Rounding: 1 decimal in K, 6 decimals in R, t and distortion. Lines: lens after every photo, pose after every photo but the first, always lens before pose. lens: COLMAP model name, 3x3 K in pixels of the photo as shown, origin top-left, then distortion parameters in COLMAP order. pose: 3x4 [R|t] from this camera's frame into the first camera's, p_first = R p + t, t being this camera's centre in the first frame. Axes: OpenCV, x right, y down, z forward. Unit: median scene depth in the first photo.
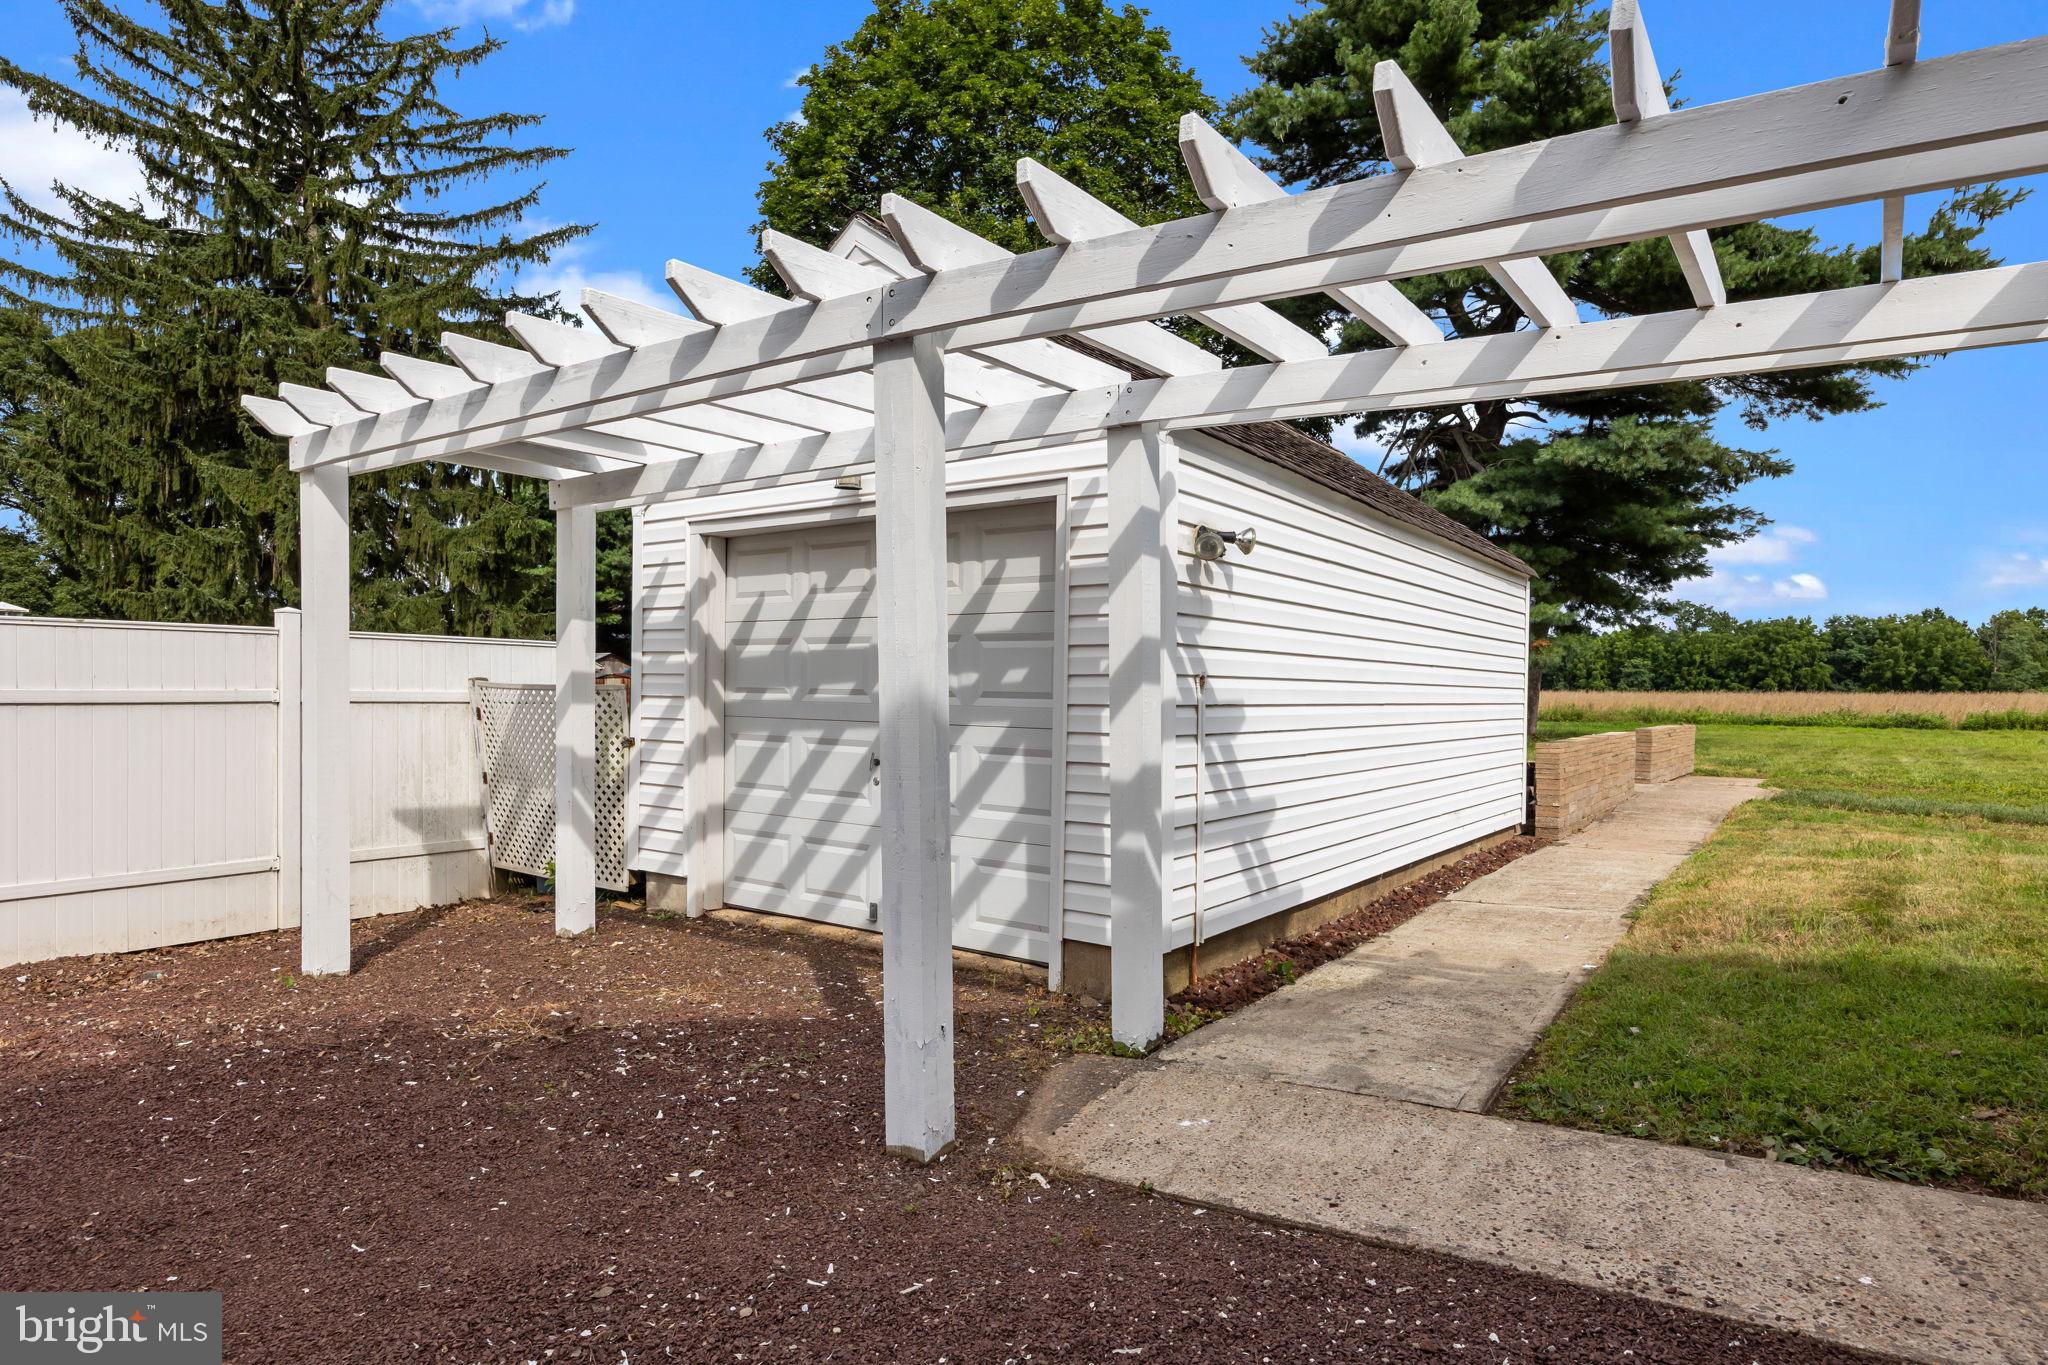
lens RADIAL K [[1161.4, 0, 1027.9], [0, 1161.4, 698.0], [0, 0, 1]] dist [-0.001147, -0.001854]
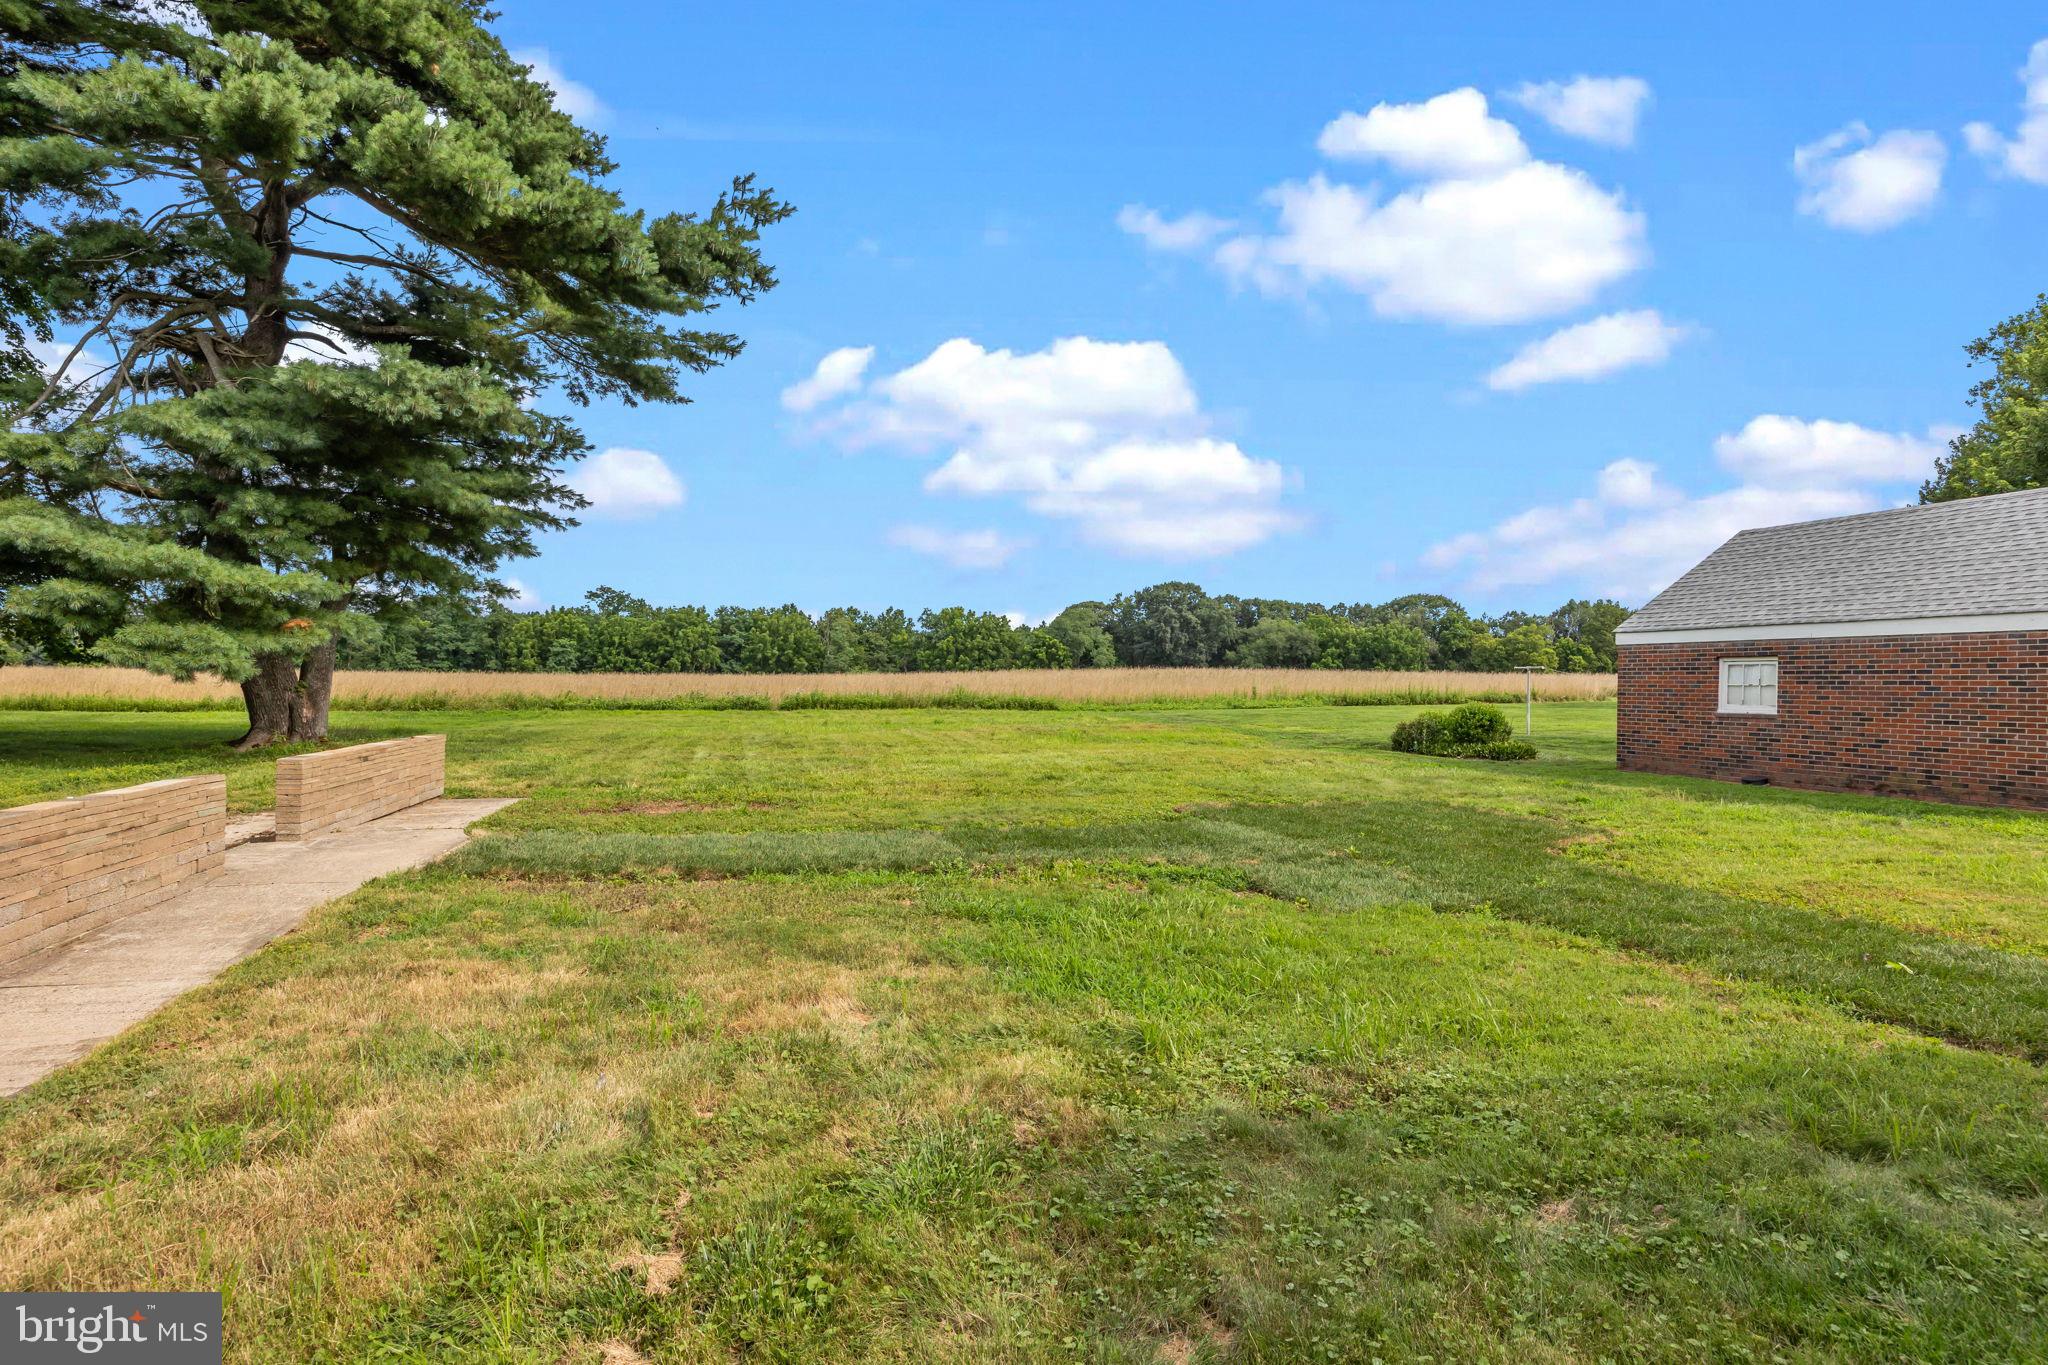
lens RADIAL K [[1043.5, 0, 1029.0], [0, 1043.5, 696.5], [0, 0, 1]] dist [-0.003402, -0.000113]
pose [[0.646209, -0.022226, 0.762837, 0.083442], [0.003039, 0.999643, 0.026551, -0.006029], [-0.763154, -0.014839, 0.646046, 0.067335]]
